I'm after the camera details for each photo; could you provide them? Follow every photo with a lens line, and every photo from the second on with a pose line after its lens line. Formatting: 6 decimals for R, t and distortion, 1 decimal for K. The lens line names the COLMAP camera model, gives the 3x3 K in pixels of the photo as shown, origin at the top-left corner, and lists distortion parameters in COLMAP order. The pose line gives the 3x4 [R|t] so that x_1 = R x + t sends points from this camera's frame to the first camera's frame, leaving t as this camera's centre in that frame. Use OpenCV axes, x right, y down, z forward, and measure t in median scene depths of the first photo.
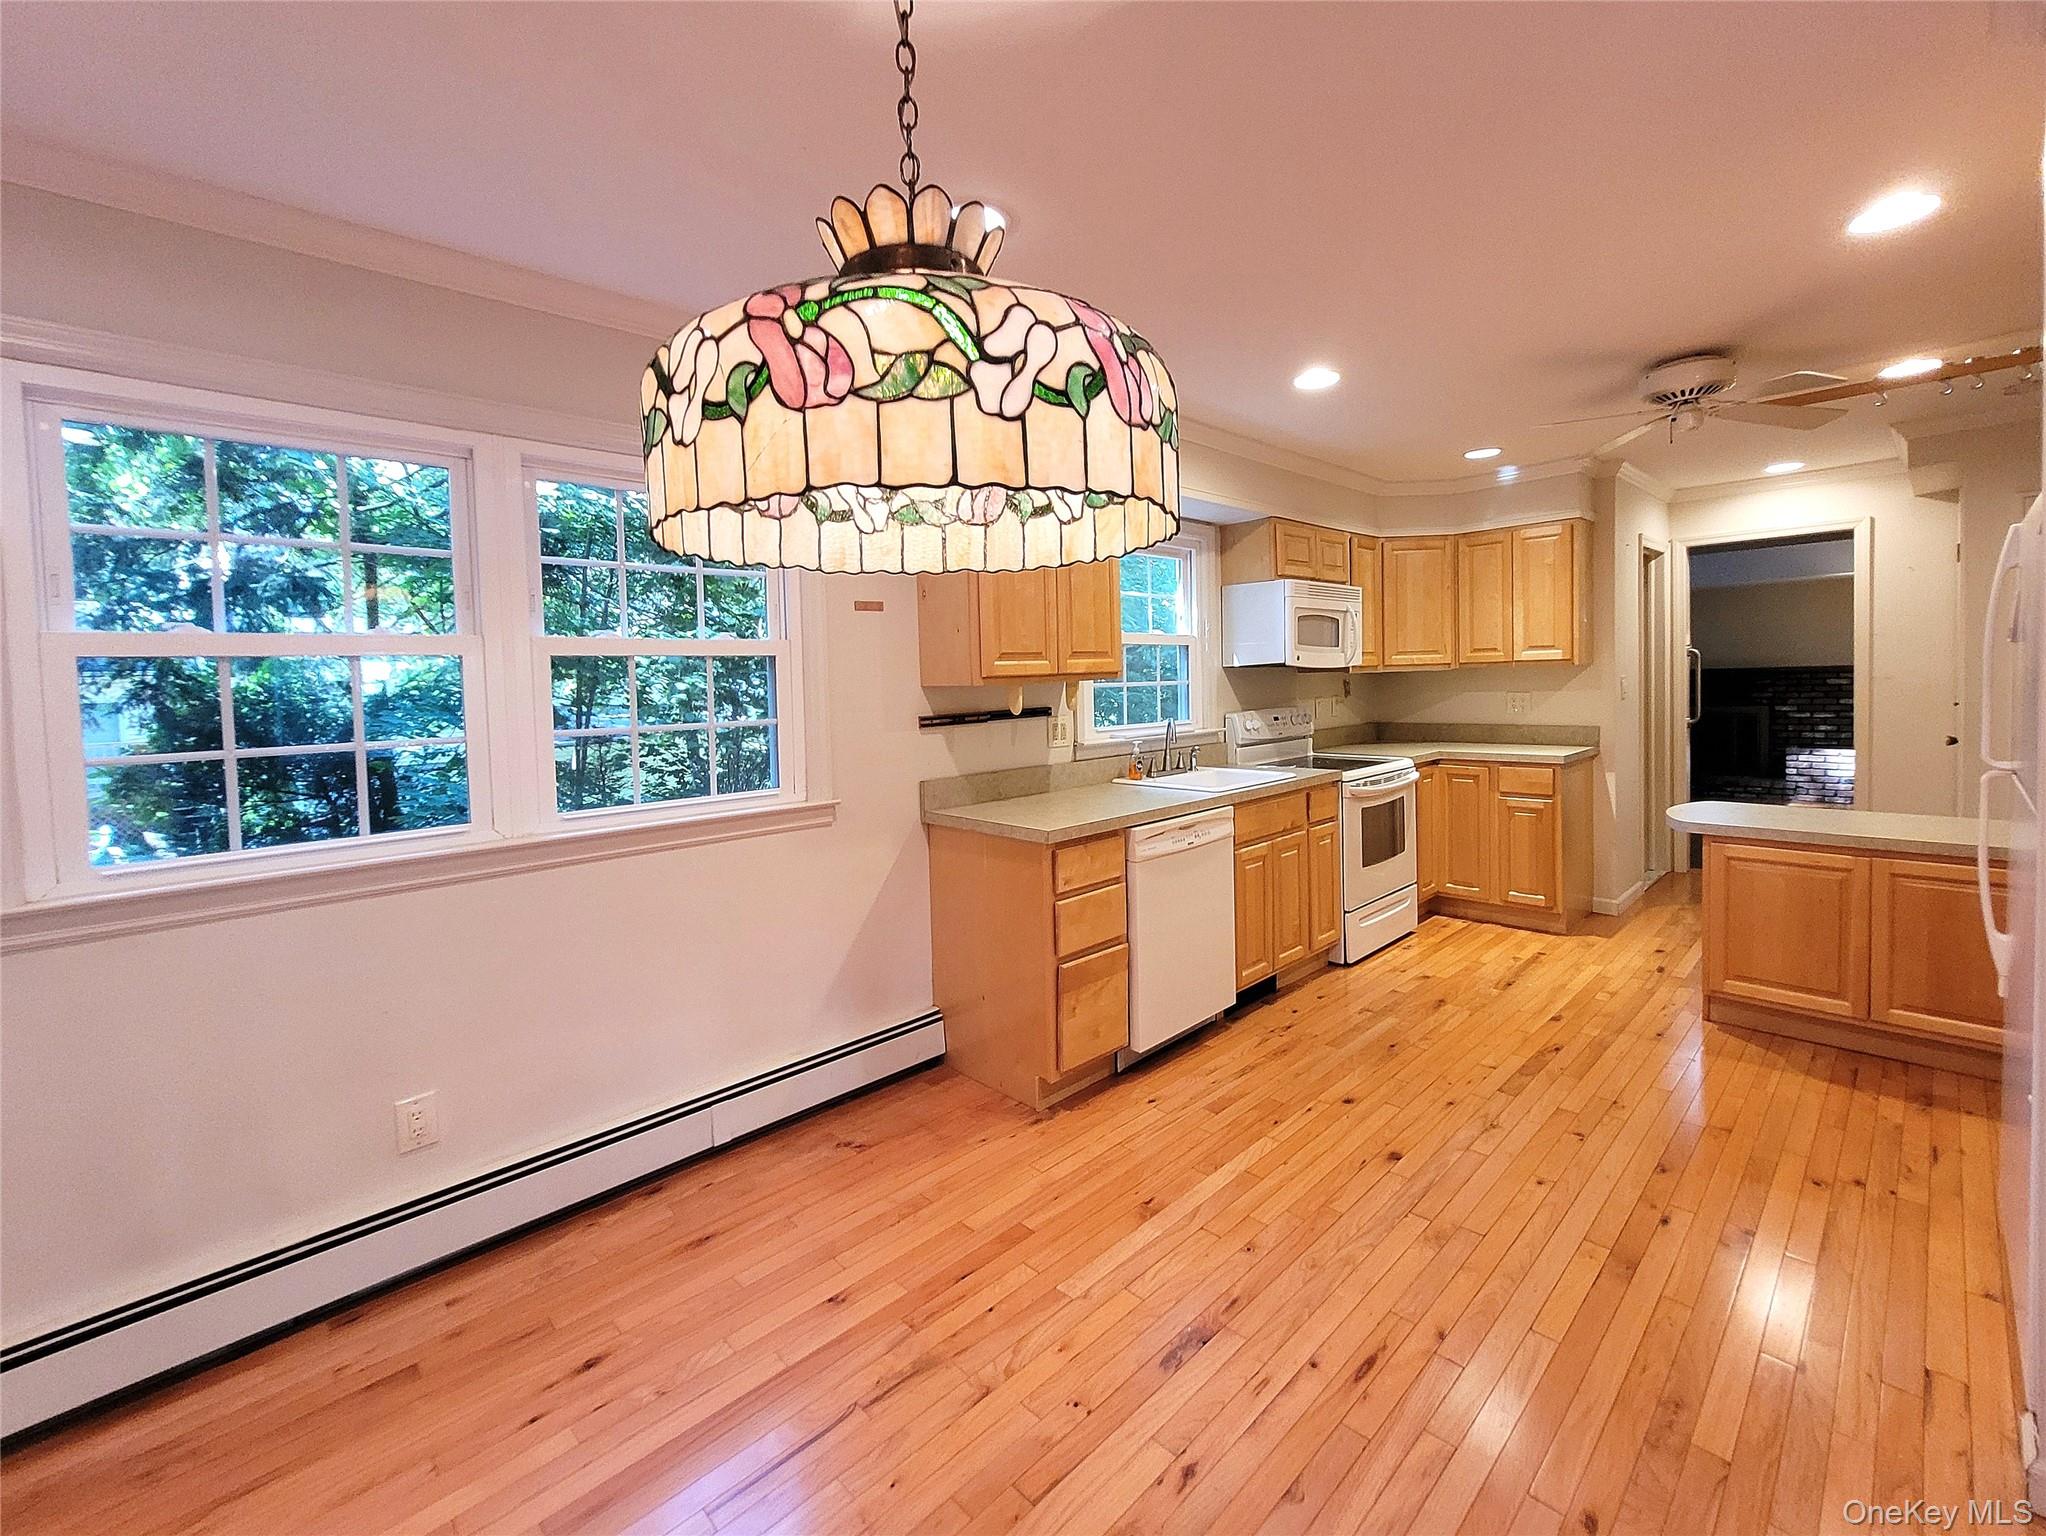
lens RADIAL K [[857.0, 0, 1018.9], [0, 857.0, 711.2], [0, 0, 1]] dist [0.003996, -0.000497]
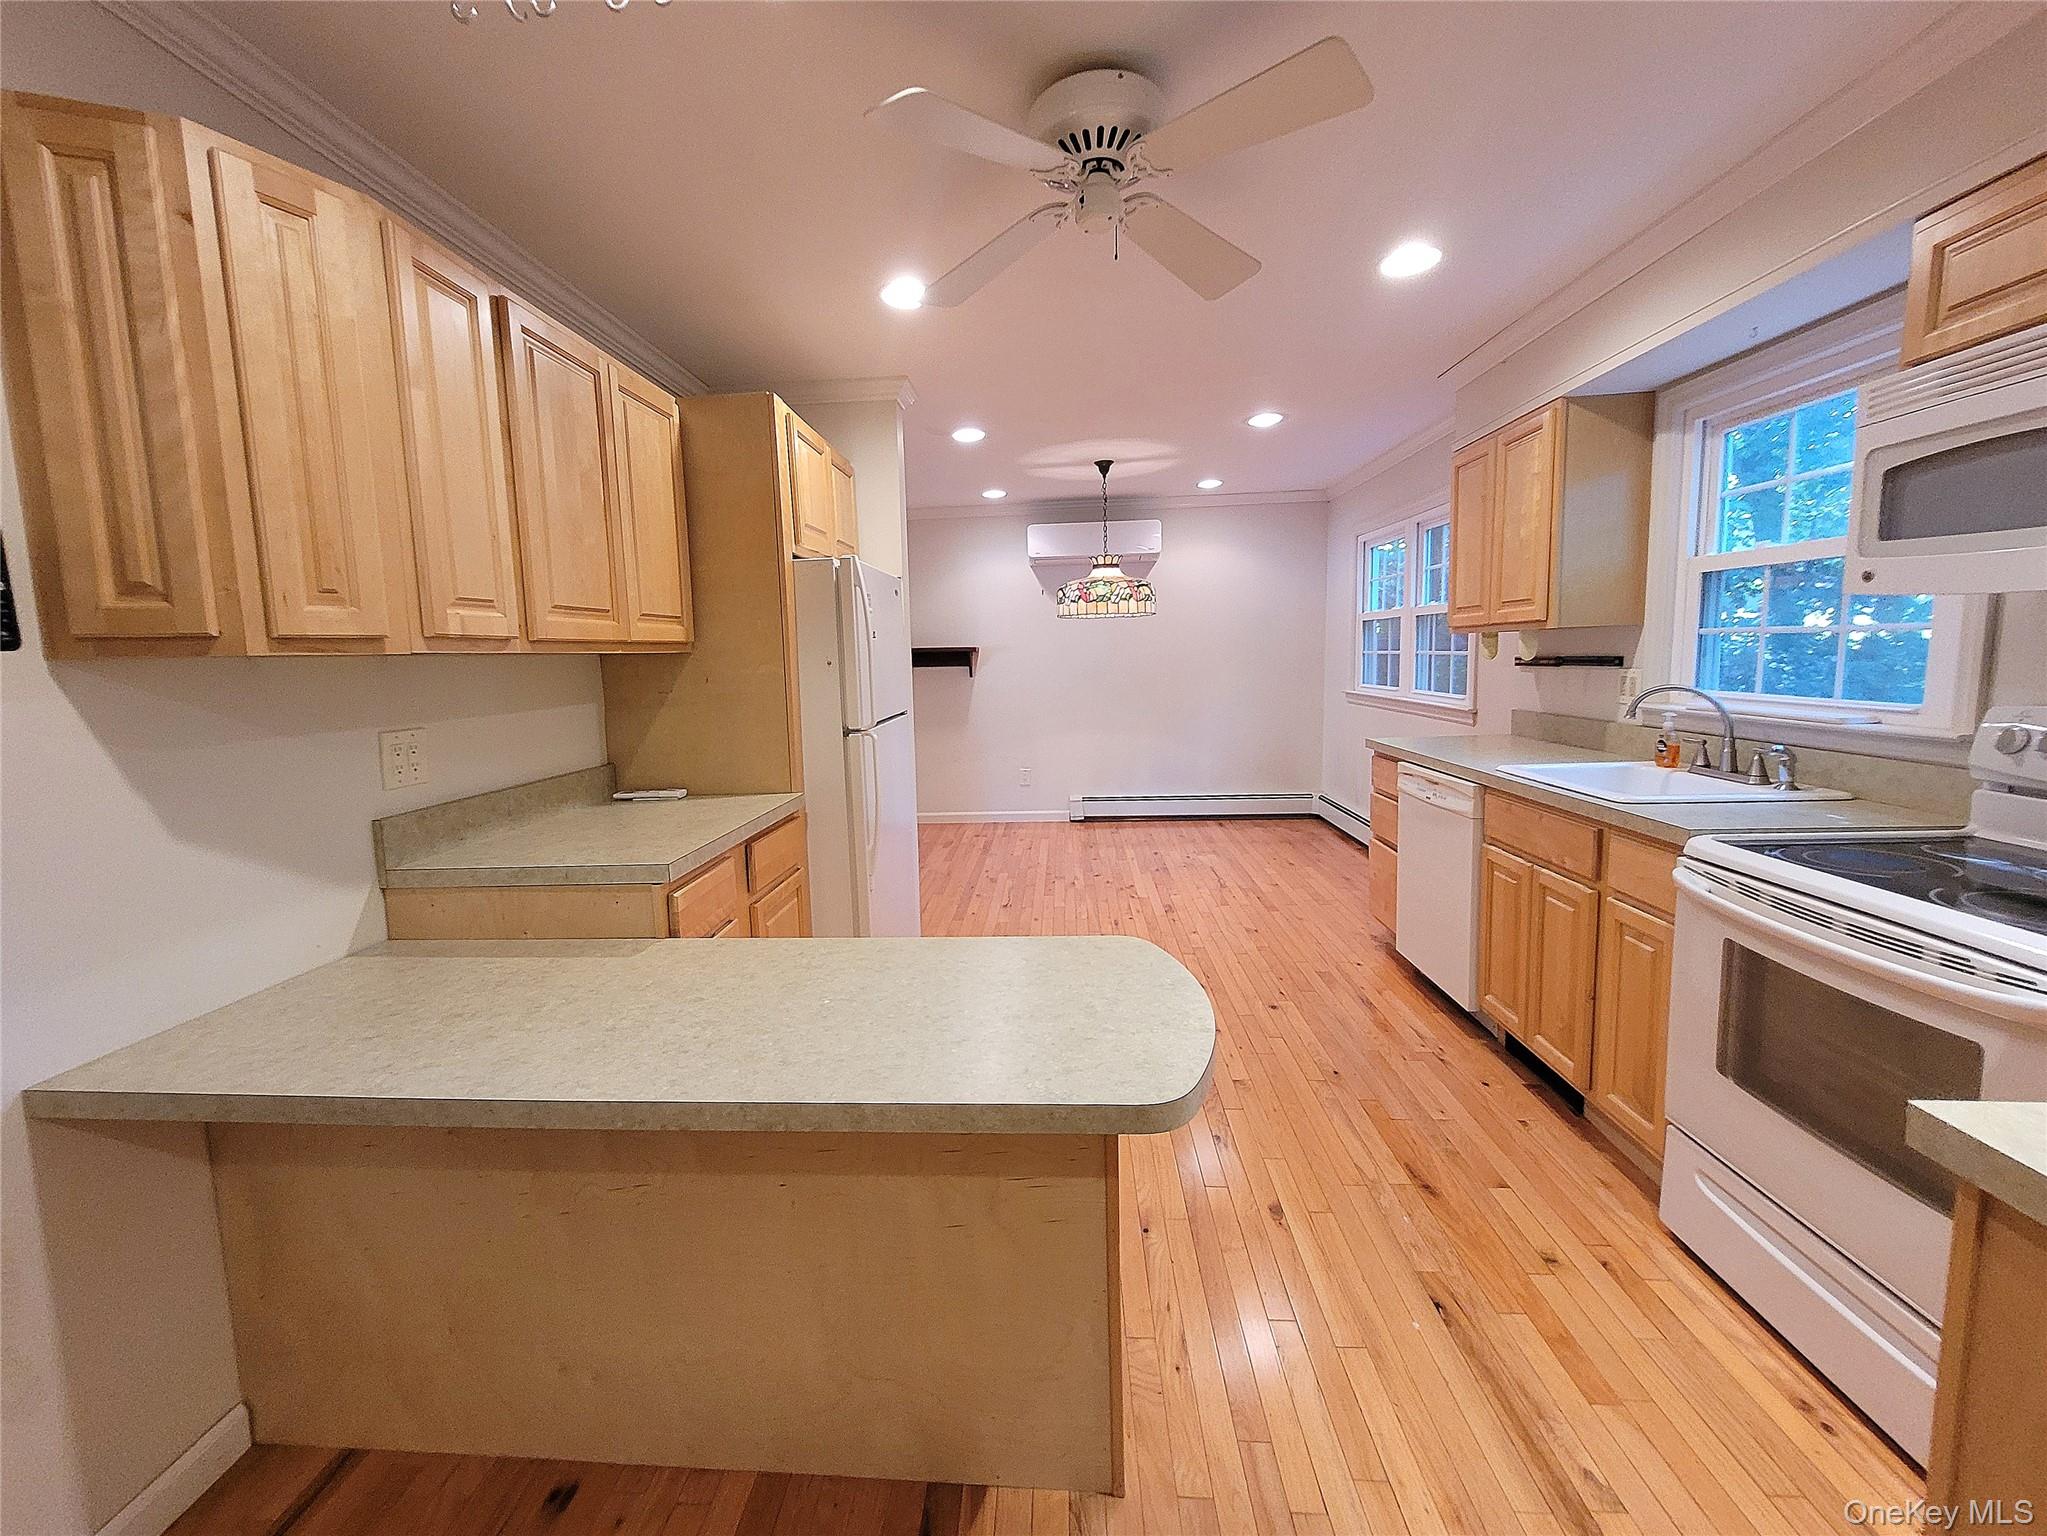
lens RADIAL K [[857.4, 0, 1019.7], [0, 857.4, 754.3], [0, 0, 1]] dist [0.003996, -0.000497]
pose [[-0.720456, 0.128333, -0.681523, 1.064604], [0.024161, 0.986777, 0.160272, -0.060036], [0.693080, 0.099002, -0.714030, 1.202381]]
